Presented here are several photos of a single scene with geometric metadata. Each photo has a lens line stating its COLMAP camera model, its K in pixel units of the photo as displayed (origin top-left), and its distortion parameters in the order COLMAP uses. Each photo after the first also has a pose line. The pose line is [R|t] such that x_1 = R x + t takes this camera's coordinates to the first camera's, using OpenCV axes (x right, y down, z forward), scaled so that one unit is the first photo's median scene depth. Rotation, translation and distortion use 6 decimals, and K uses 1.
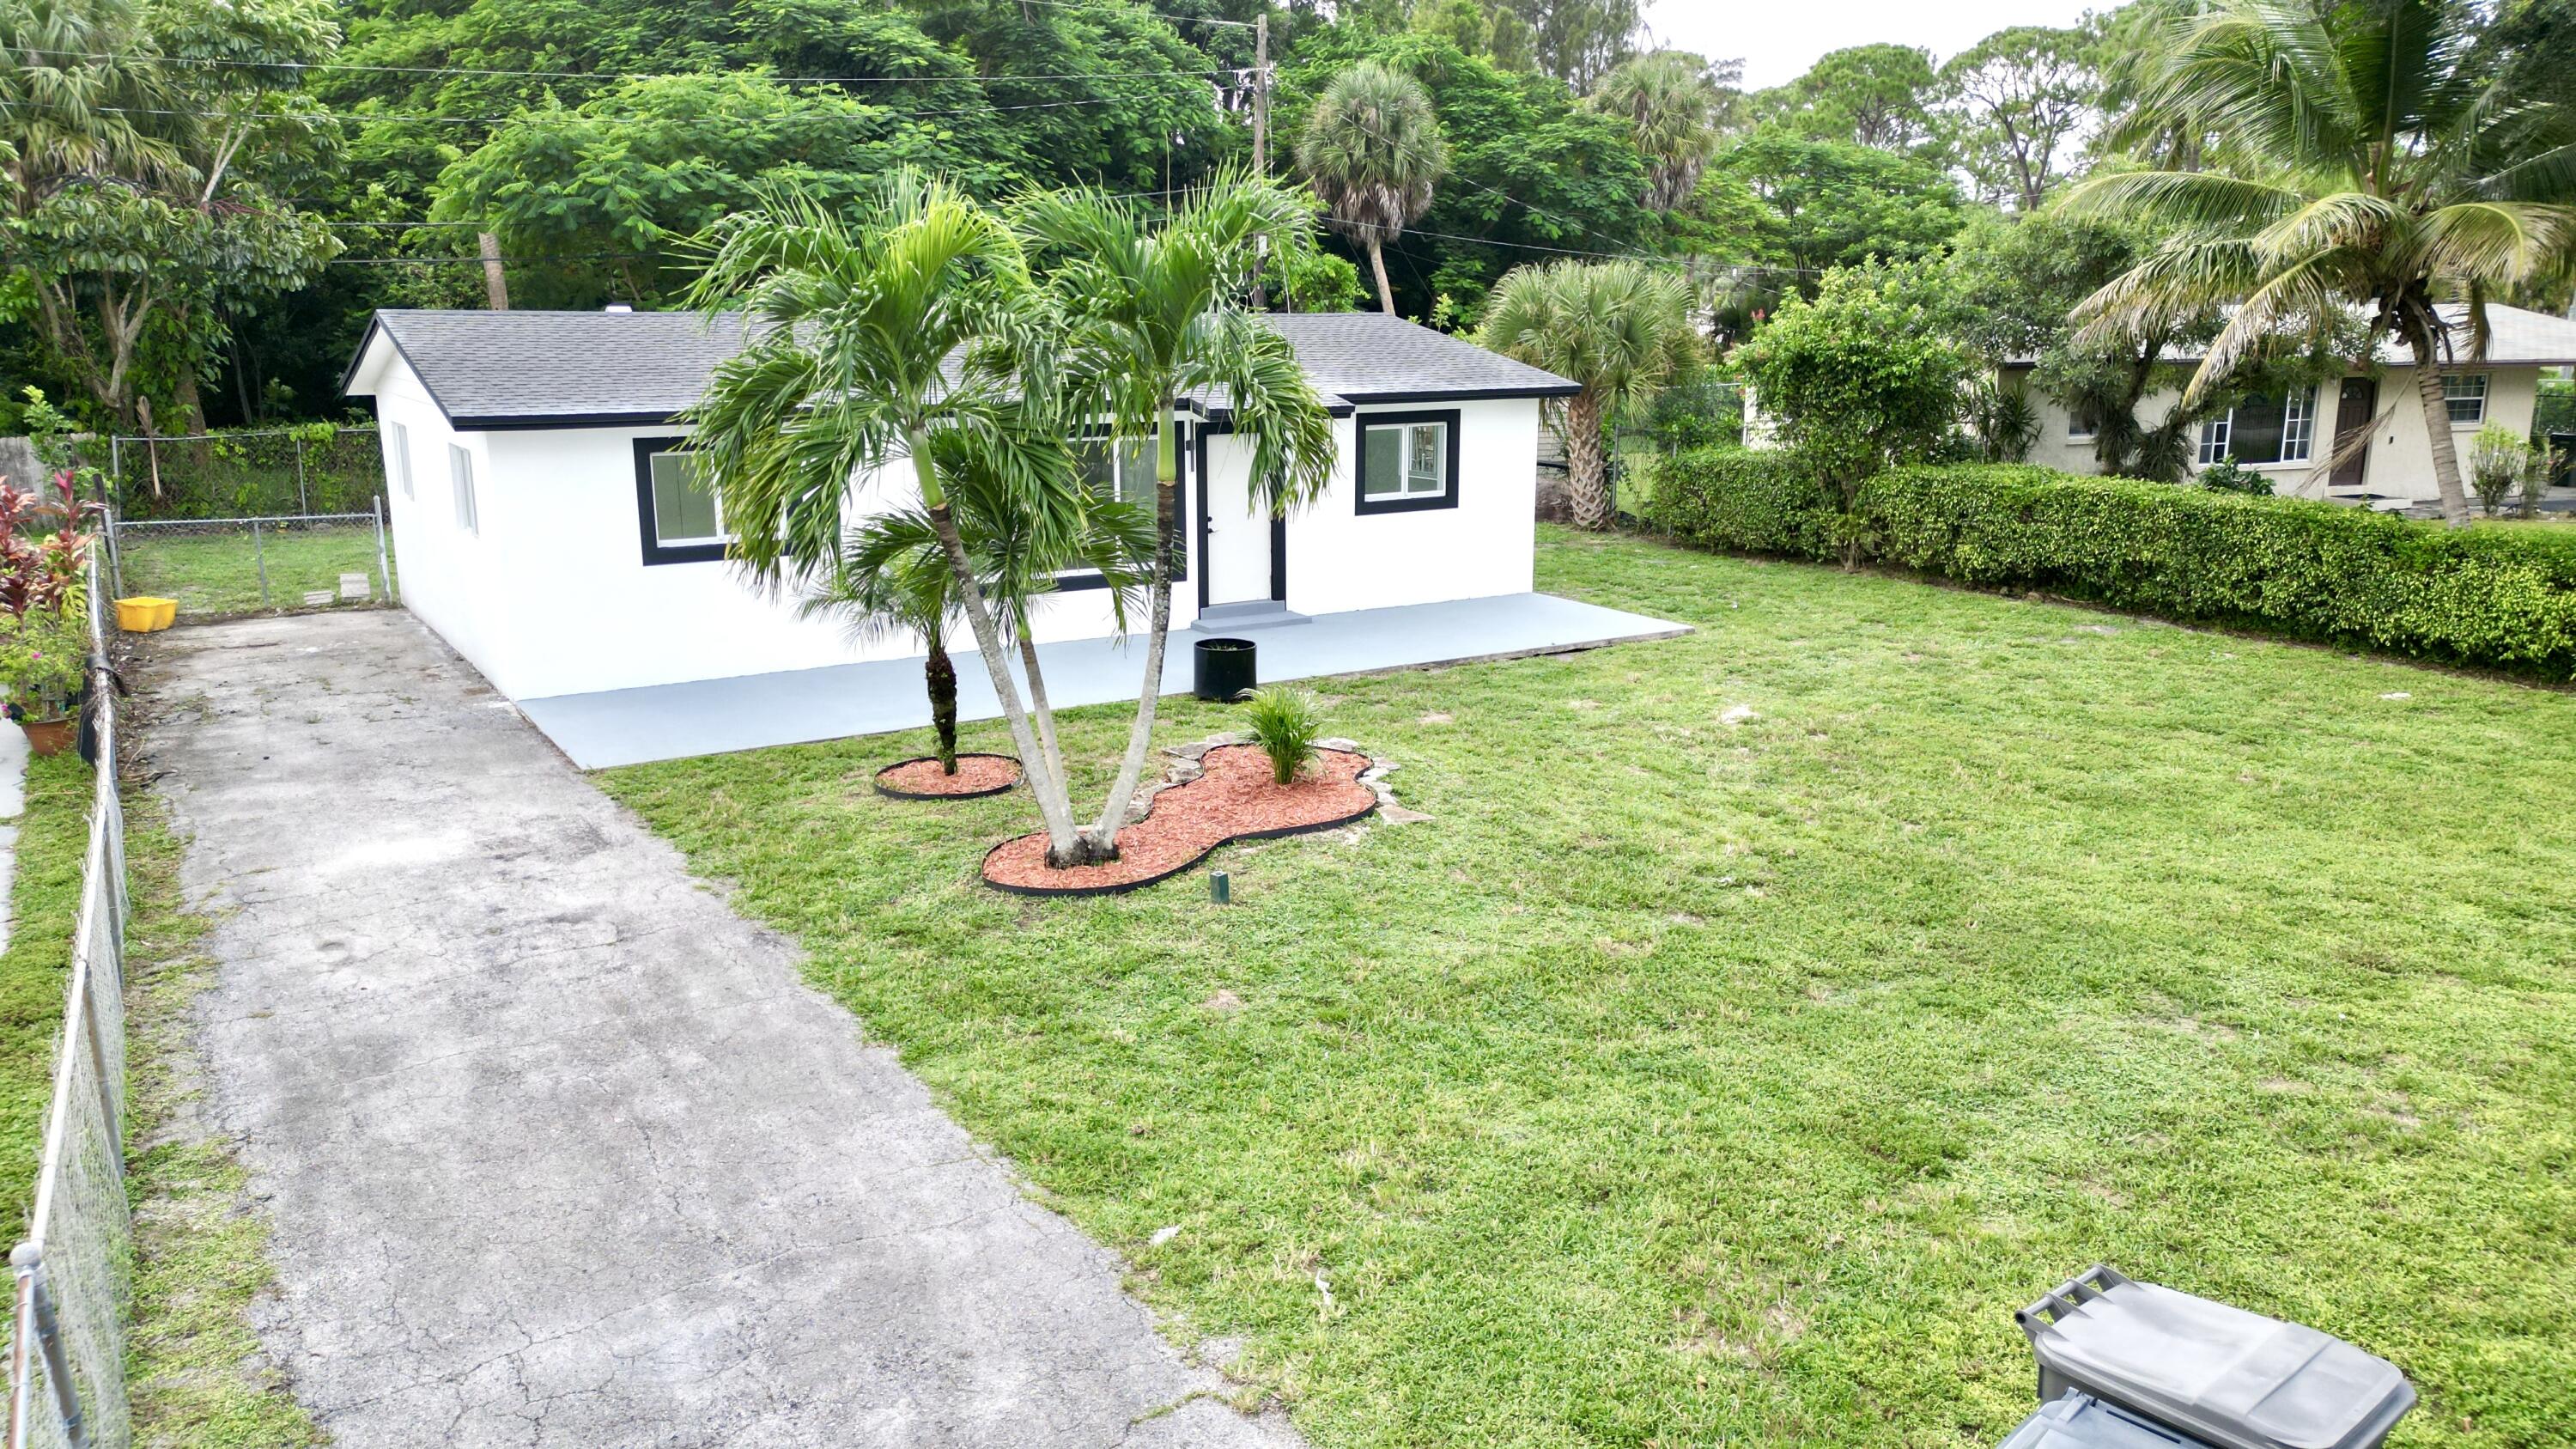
lens RADIAL K [[1803.3, 0, 1289.7], [0, 1803.3, 730.3], [0, 0, 1]] dist [0.064044, -0.065984]
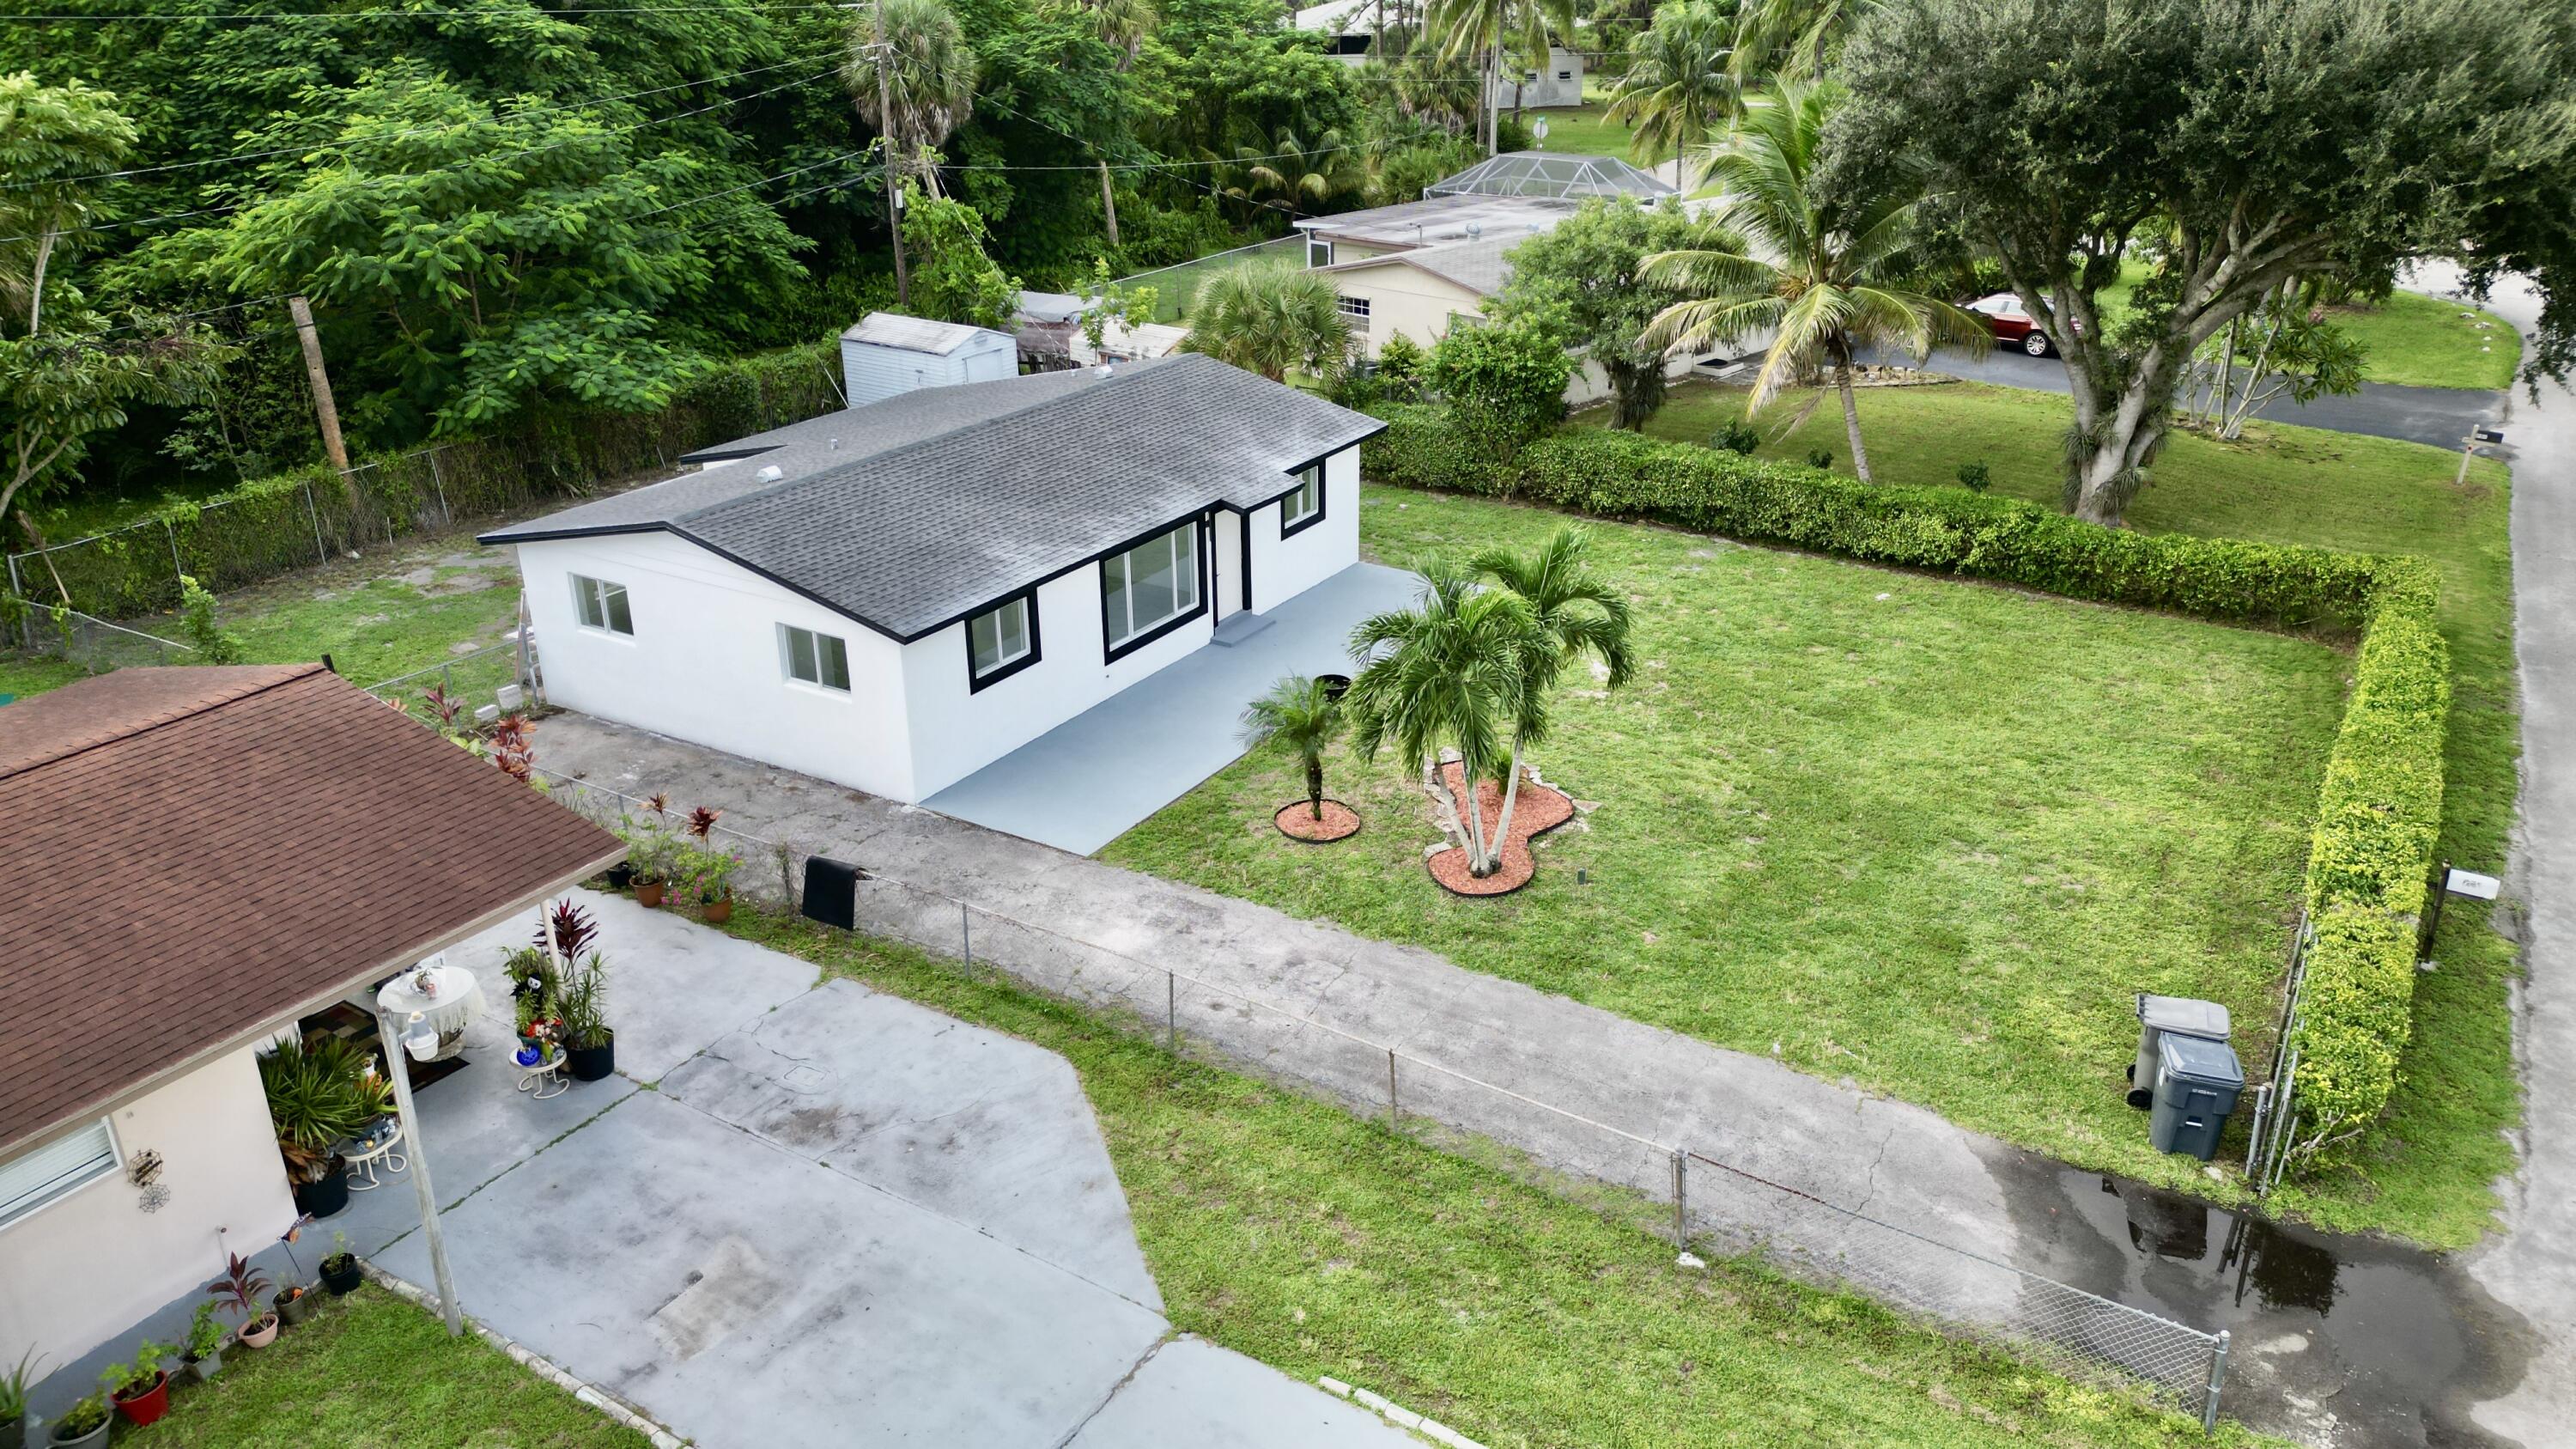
lens RADIAL K [[1803.3, 0, 1290.3], [0, 1803.3, 727.2], [0, 0, 1]] dist [0.064044, -0.065984]
pose [[0.898752, -0.180256, 0.399691, -0.613096], [0.106558, 0.974051, 0.199677, -0.283489], [-0.425312, -0.136870, 0.894638, -0.359955]]
